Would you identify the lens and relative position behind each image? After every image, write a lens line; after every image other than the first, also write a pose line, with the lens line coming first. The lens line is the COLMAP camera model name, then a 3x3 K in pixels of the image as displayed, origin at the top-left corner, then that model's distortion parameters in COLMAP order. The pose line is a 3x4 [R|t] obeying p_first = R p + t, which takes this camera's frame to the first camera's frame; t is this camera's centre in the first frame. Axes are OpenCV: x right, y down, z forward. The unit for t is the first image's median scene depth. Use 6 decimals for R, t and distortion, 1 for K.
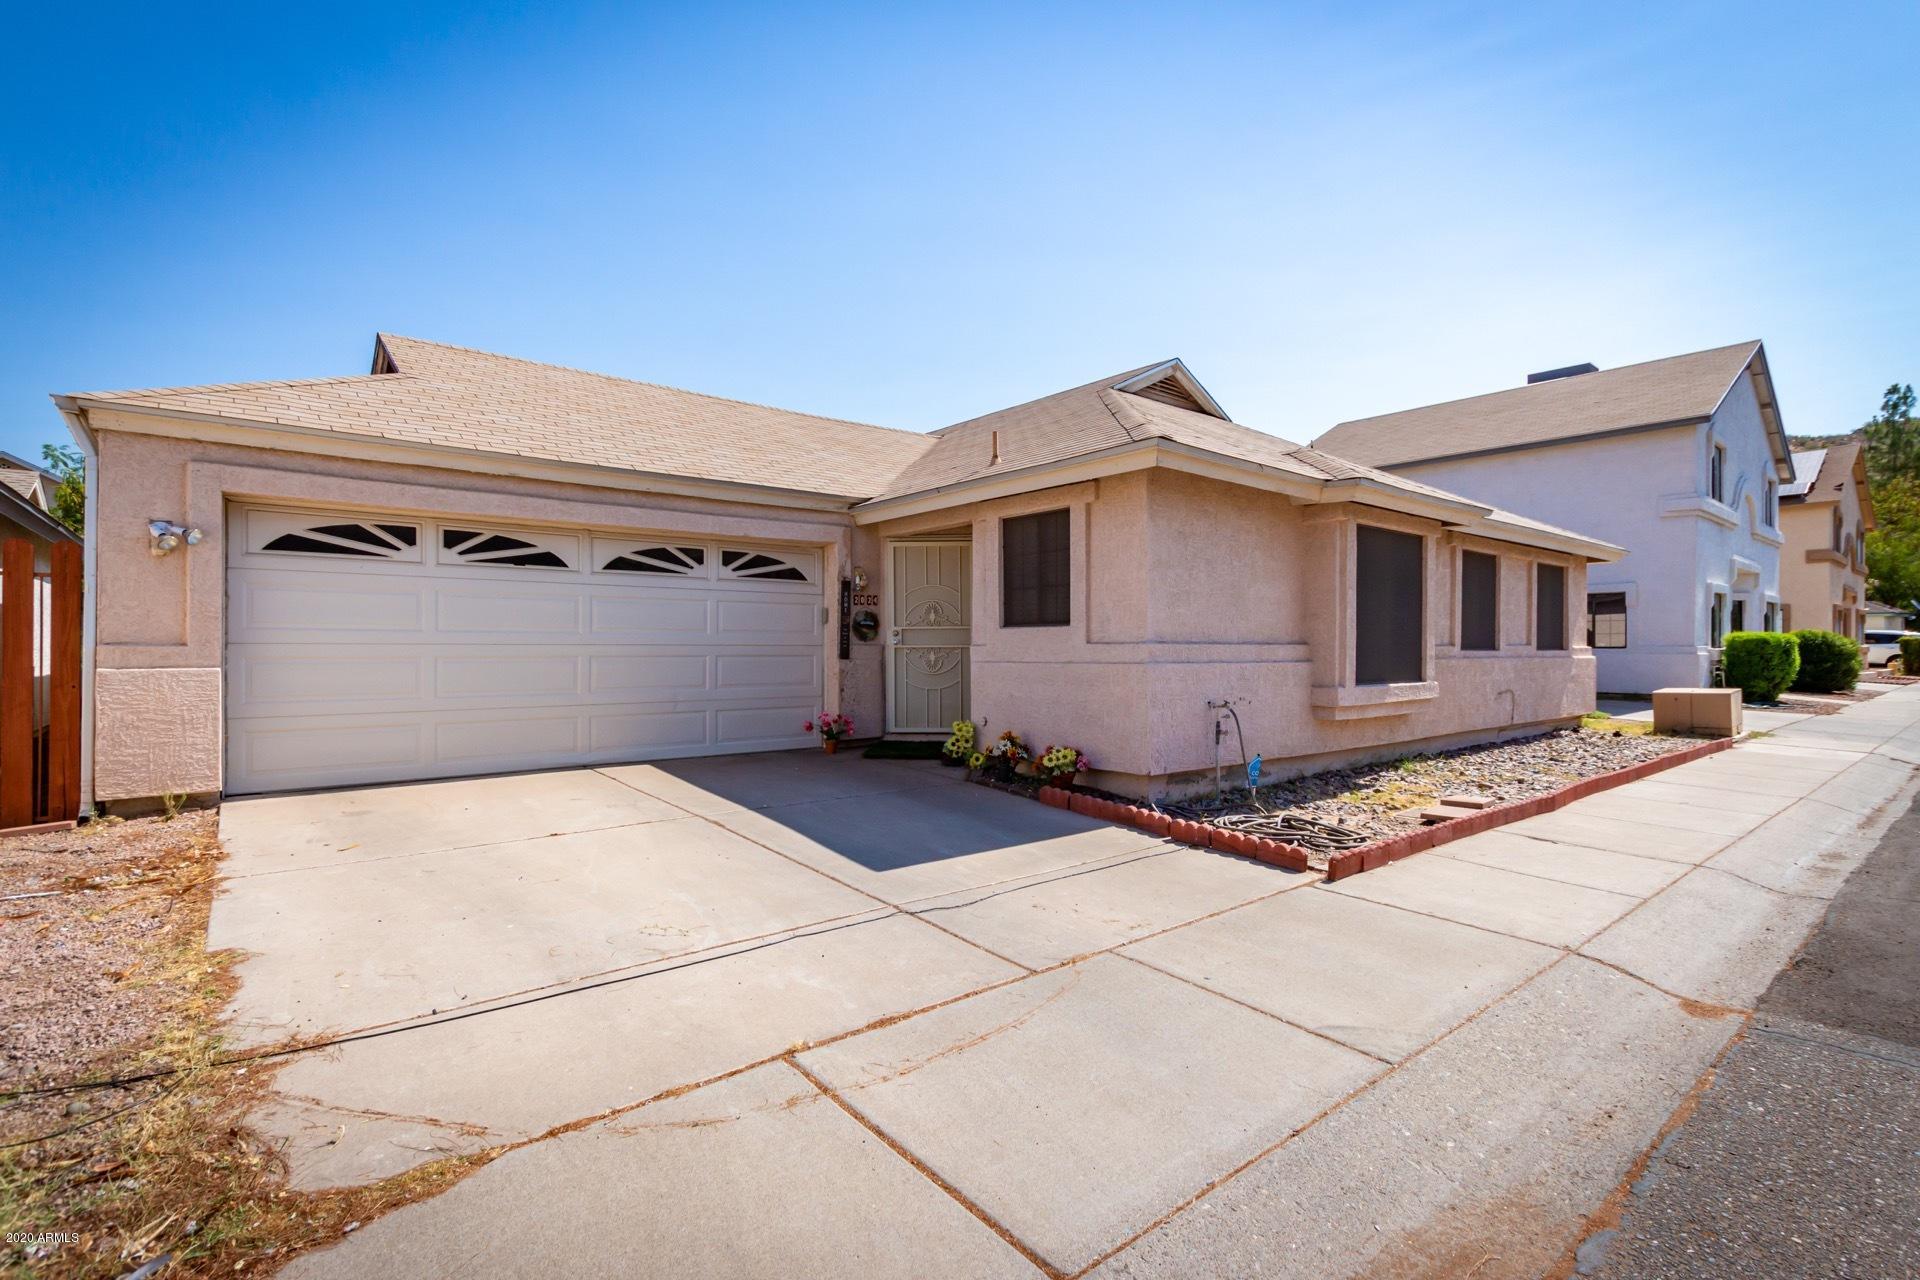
lens RADIAL K [[877.1, 0, 966.9], [0, 877.1, 642.5], [0, 0, 1]] dist [0.007550, -0.000309]
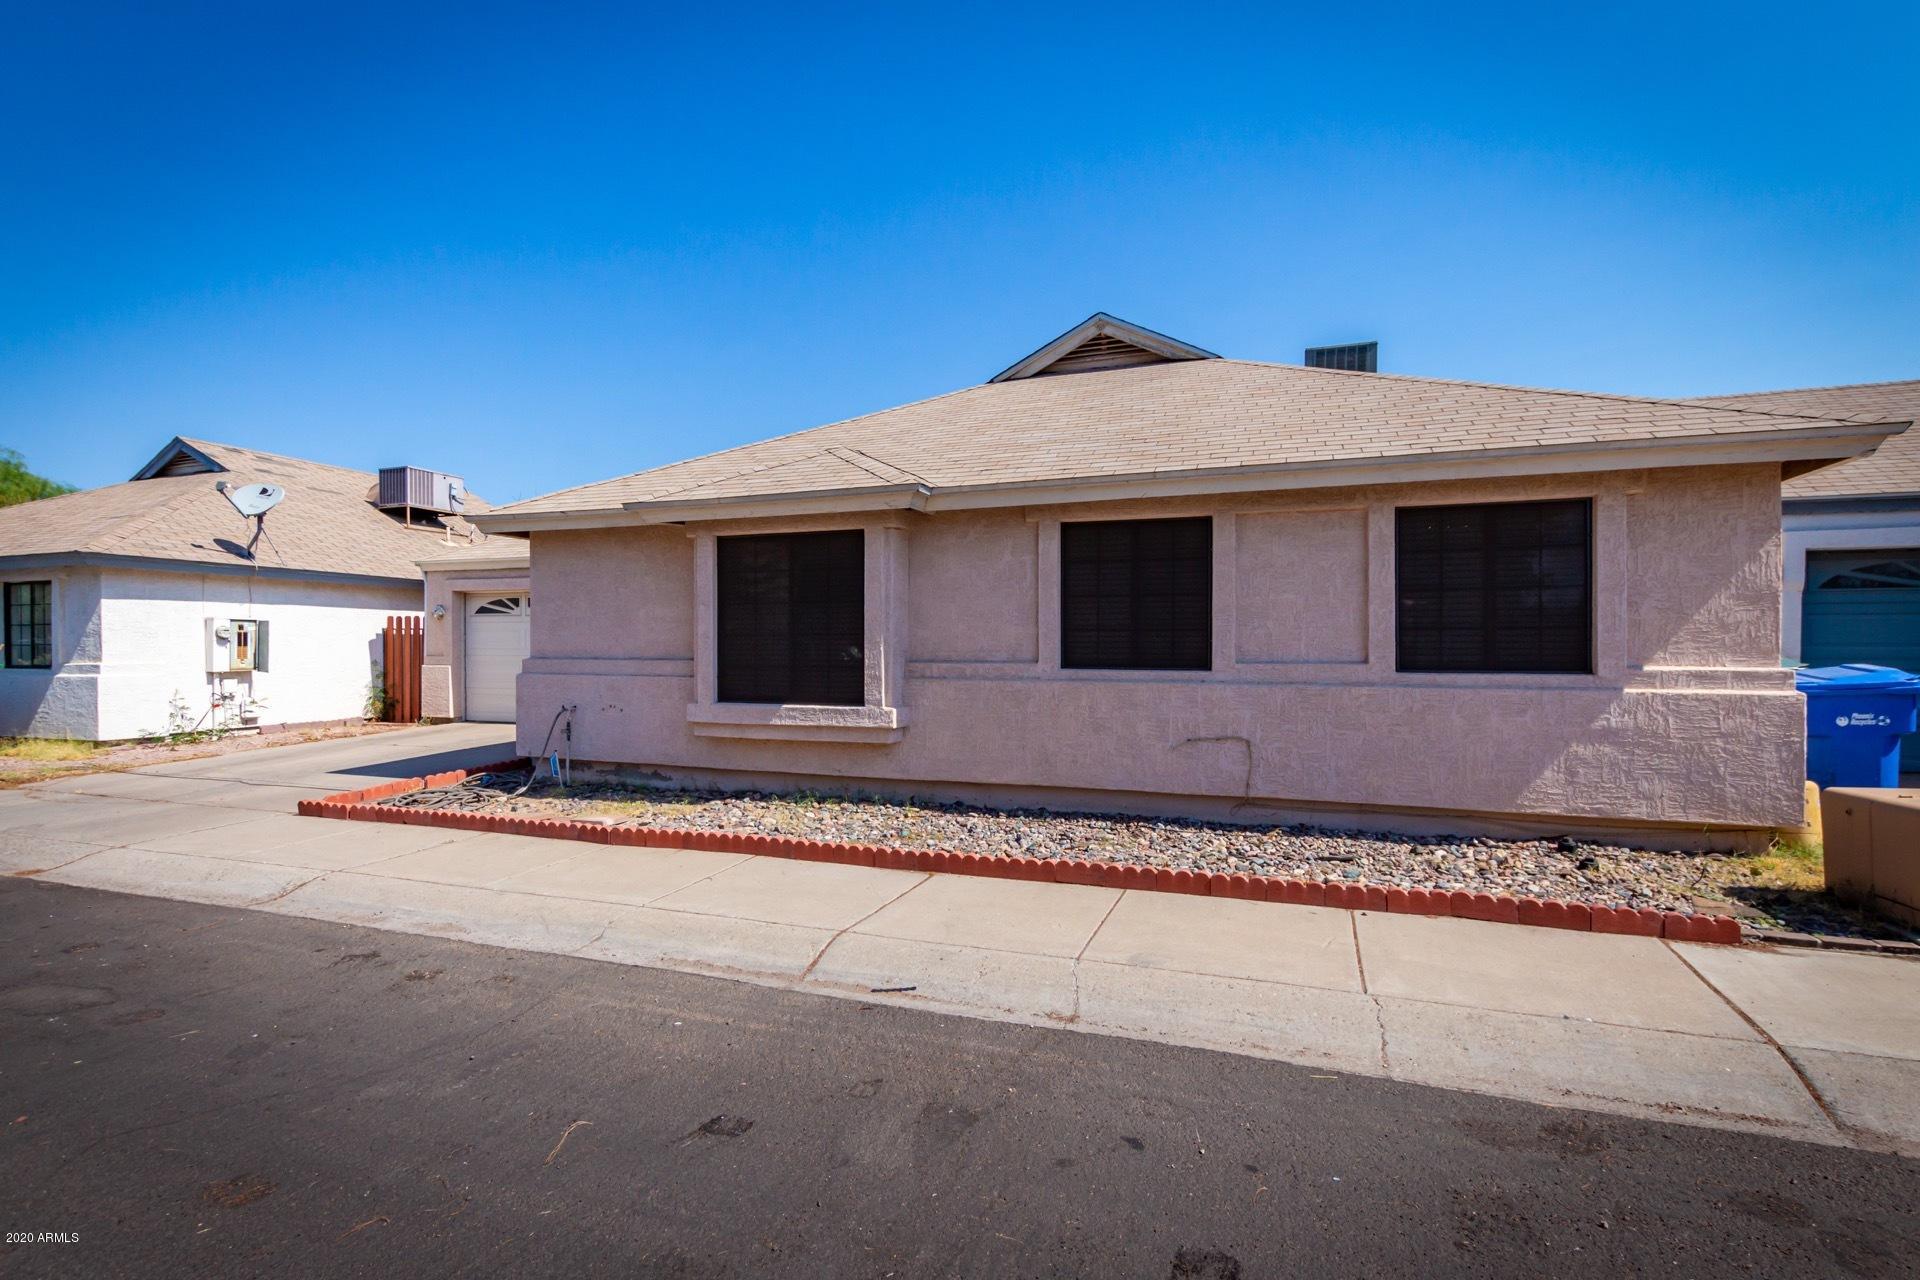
lens RADIAL K [[877.1, 0, 966.9], [0, 877.1, 642.5], [0, 0, 1]] dist [0.007550, -0.000309]
pose [[0.512139, -0.006120, -0.858881, 1.498060], [0.007201, 0.999970, -0.002831, -0.013702], [0.858873, -0.004734, 0.512167, 0.777682]]
